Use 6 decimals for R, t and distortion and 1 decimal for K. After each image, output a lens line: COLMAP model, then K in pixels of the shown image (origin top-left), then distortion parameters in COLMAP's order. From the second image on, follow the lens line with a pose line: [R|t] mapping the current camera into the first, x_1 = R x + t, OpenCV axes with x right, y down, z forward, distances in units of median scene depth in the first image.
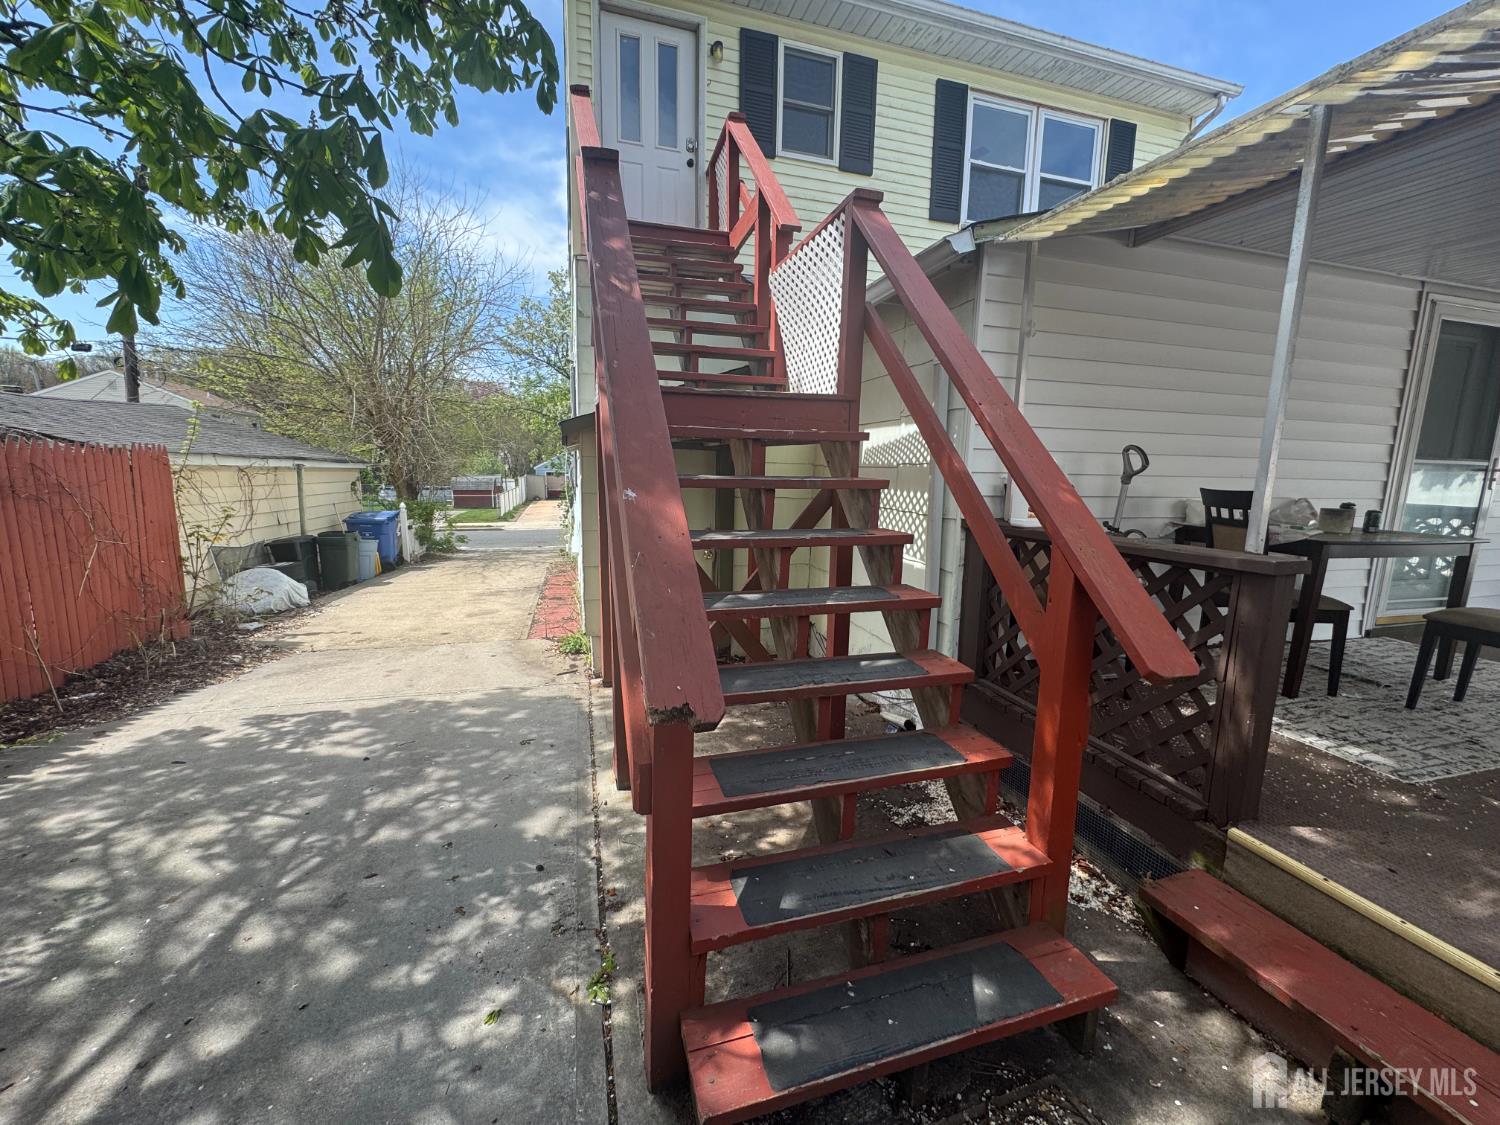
lens RADIAL K [[598.3, 0, 750.0], [0, 598.3, 562.5], [0, 0, 1]] dist [-0.003339, -0.000427]
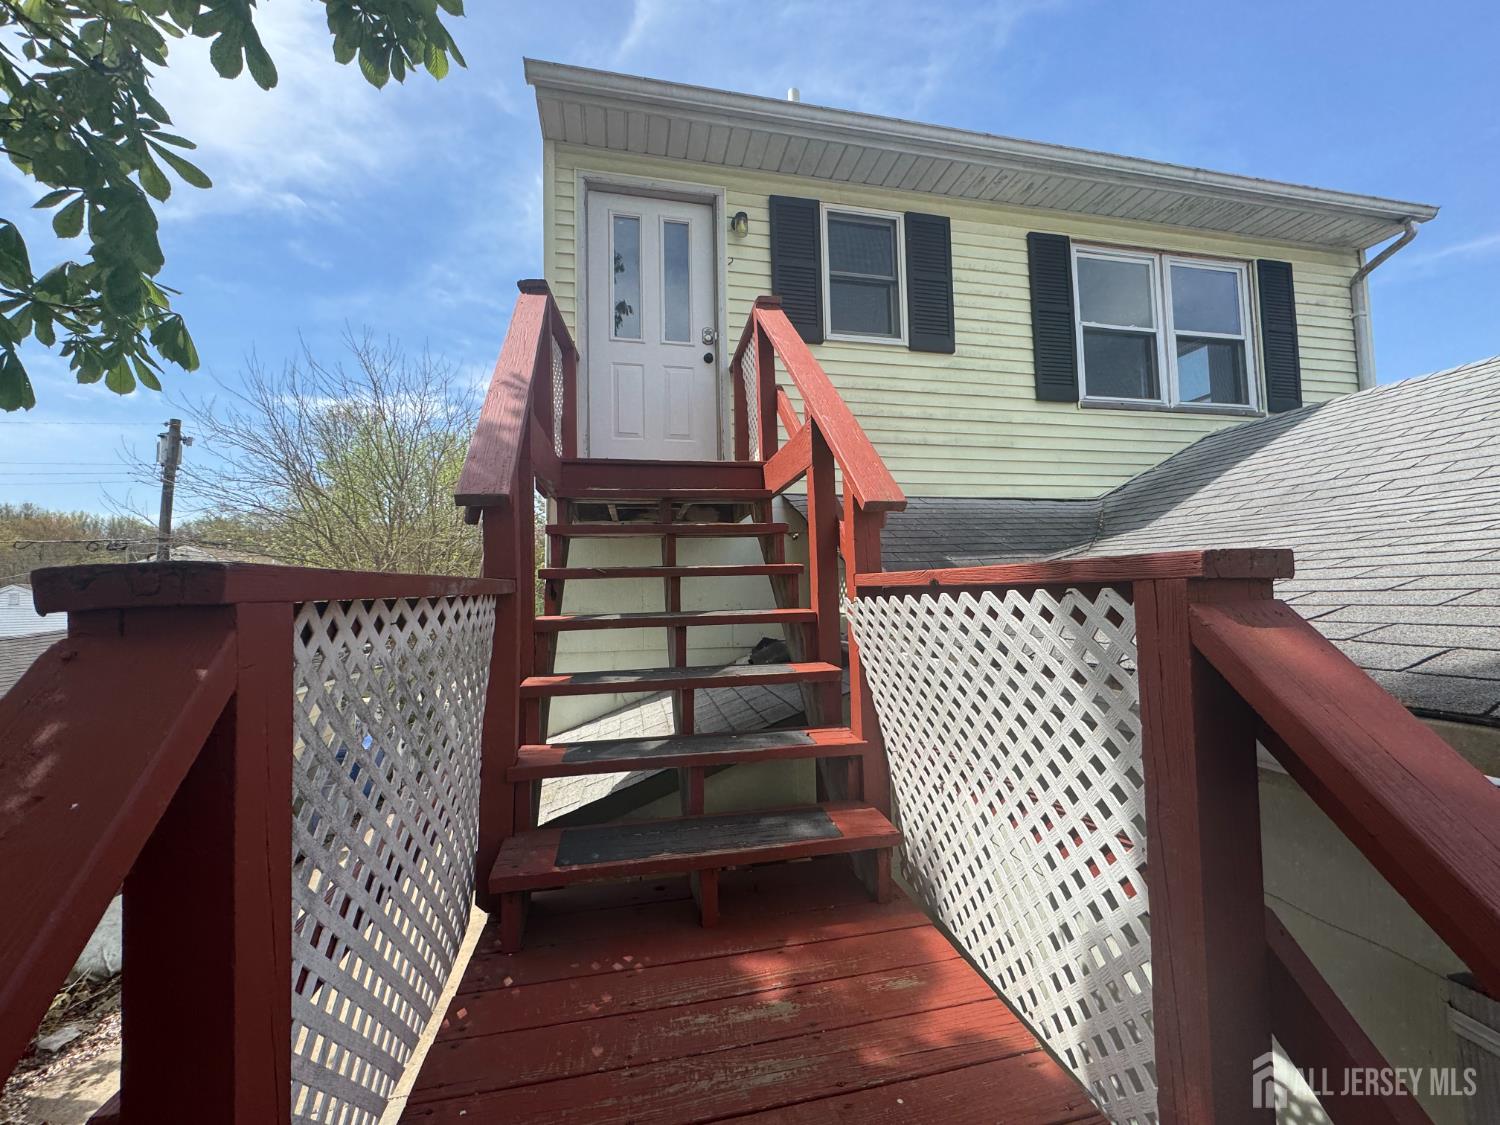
lens RADIAL K [[603.2, 0, 750.0], [0, 603.2, 562.5], [0, 0, 1]] dist [-0.001897, -0.000015]
pose [[0.996335, -0.044678, -0.072945, -0.005243], [0.028309, 0.976926, -0.211696, -0.260967], [0.080720, 0.208855, 0.974610, 0.327823]]
